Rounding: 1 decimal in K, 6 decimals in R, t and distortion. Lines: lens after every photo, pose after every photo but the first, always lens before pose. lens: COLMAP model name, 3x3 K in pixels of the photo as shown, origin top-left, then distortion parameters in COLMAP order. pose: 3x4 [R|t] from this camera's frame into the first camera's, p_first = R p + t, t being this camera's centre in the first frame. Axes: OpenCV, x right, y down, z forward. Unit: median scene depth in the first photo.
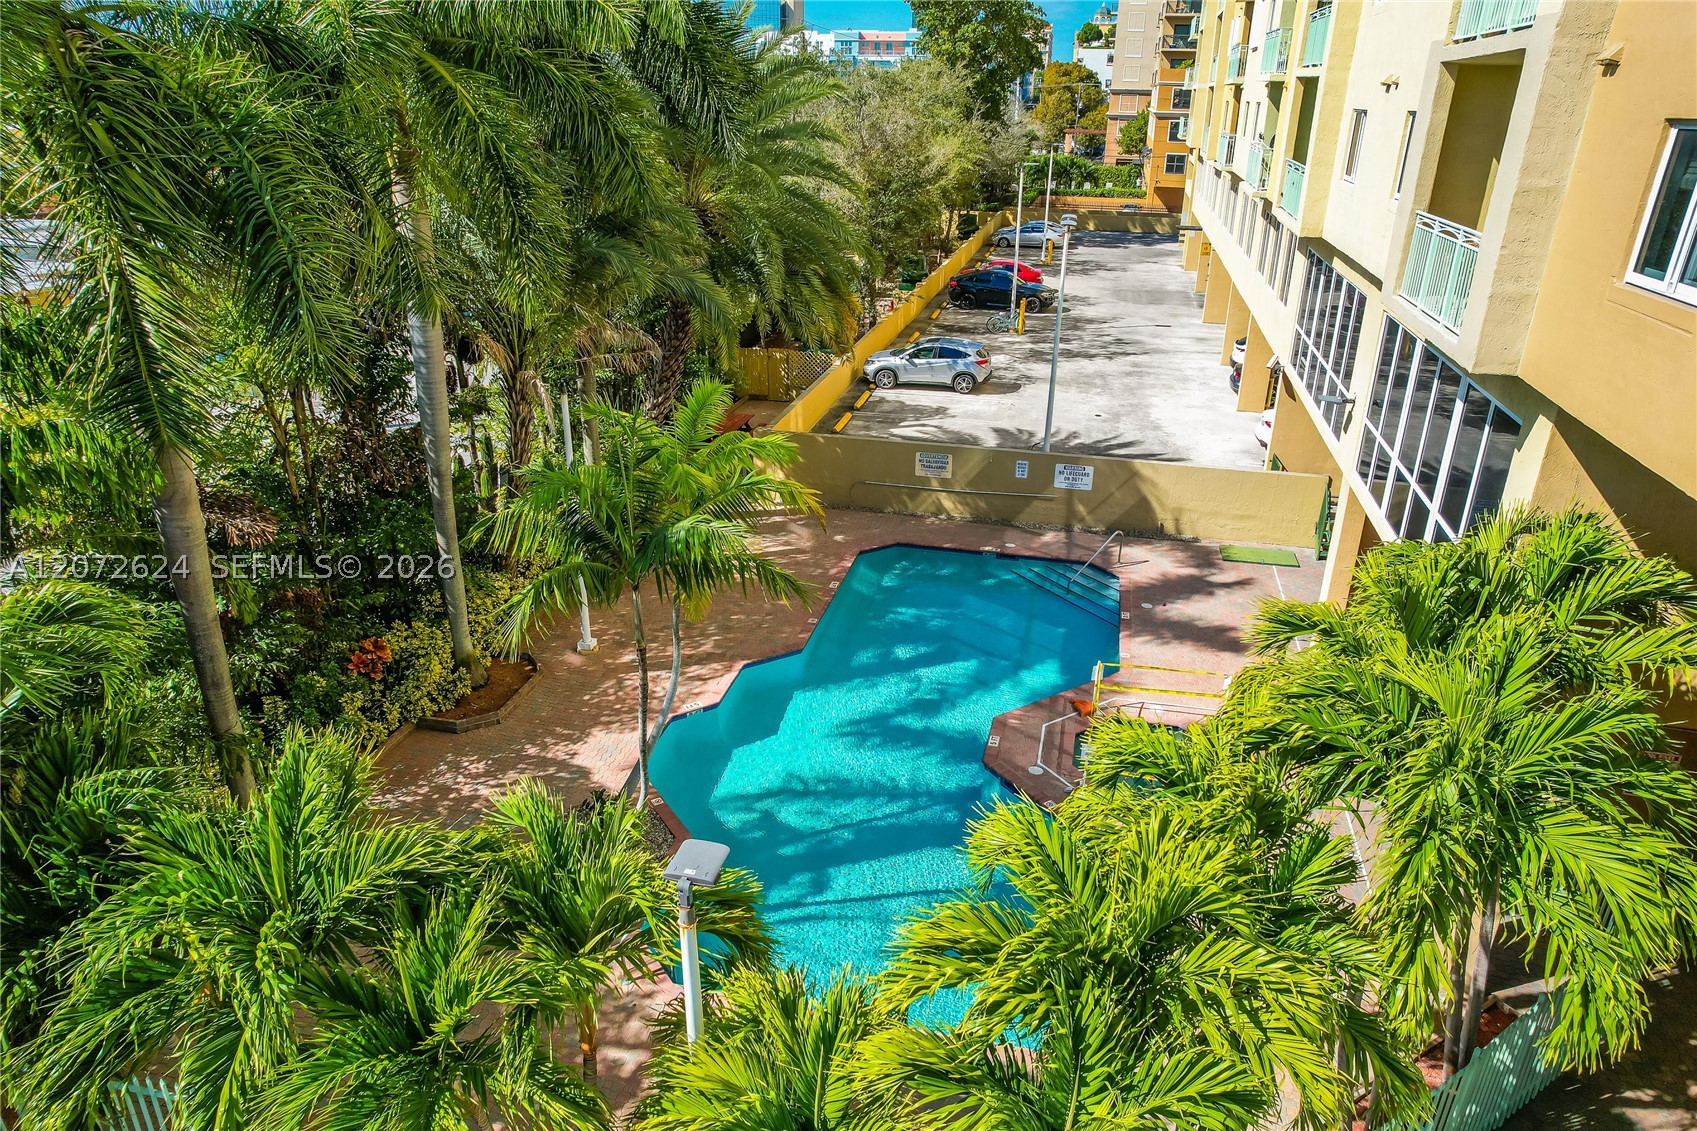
lens RADIAL K [[1093.3, 0, 848.5], [0, 1093.3, 565.5], [0, 0, 1]] dist [-0.009710, 0.001485]
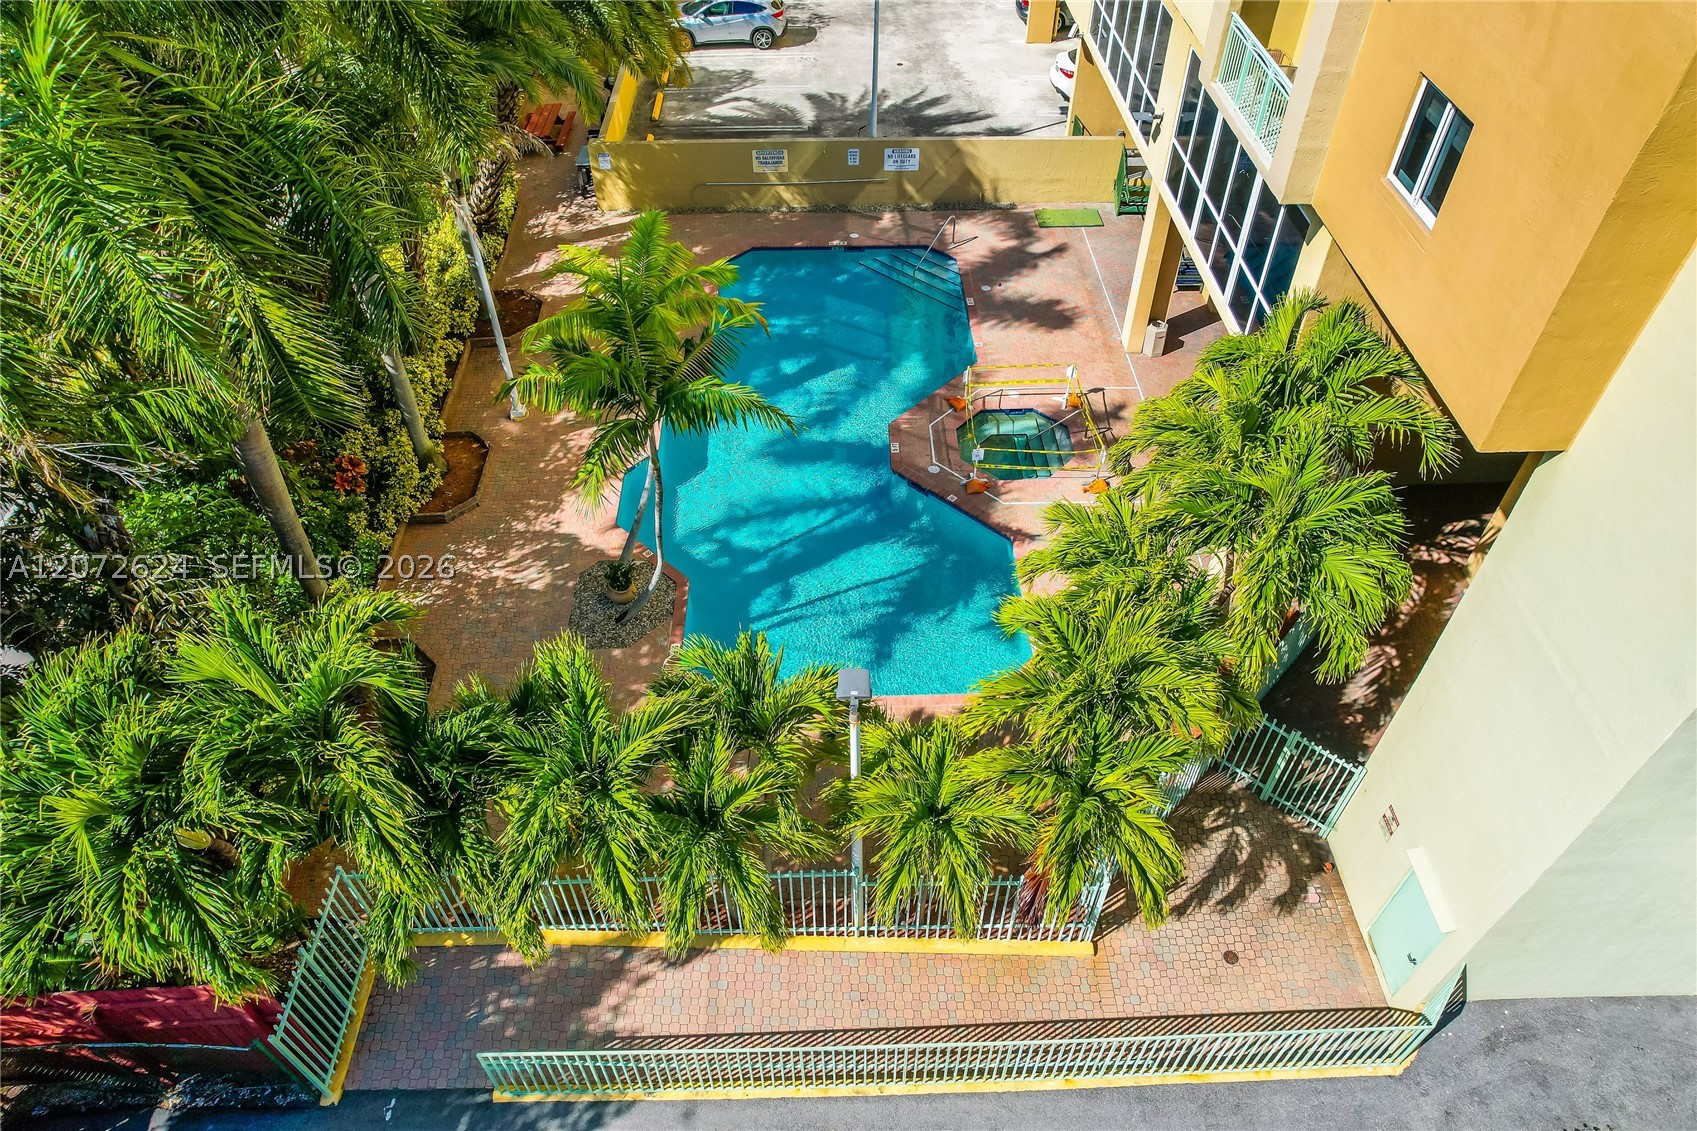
lens RADIAL K [[1094.5, 0, 848.5], [0, 1094.5, 565.5], [0, 0, 1]] dist [-0.056846, 0.002418]
pose [[0.969048, -0.180974, 0.167913, -0.103447], [0.106491, 0.920052, 0.377046, -0.131930], [-0.222724, -0.347494, 0.910847, -0.104283]]
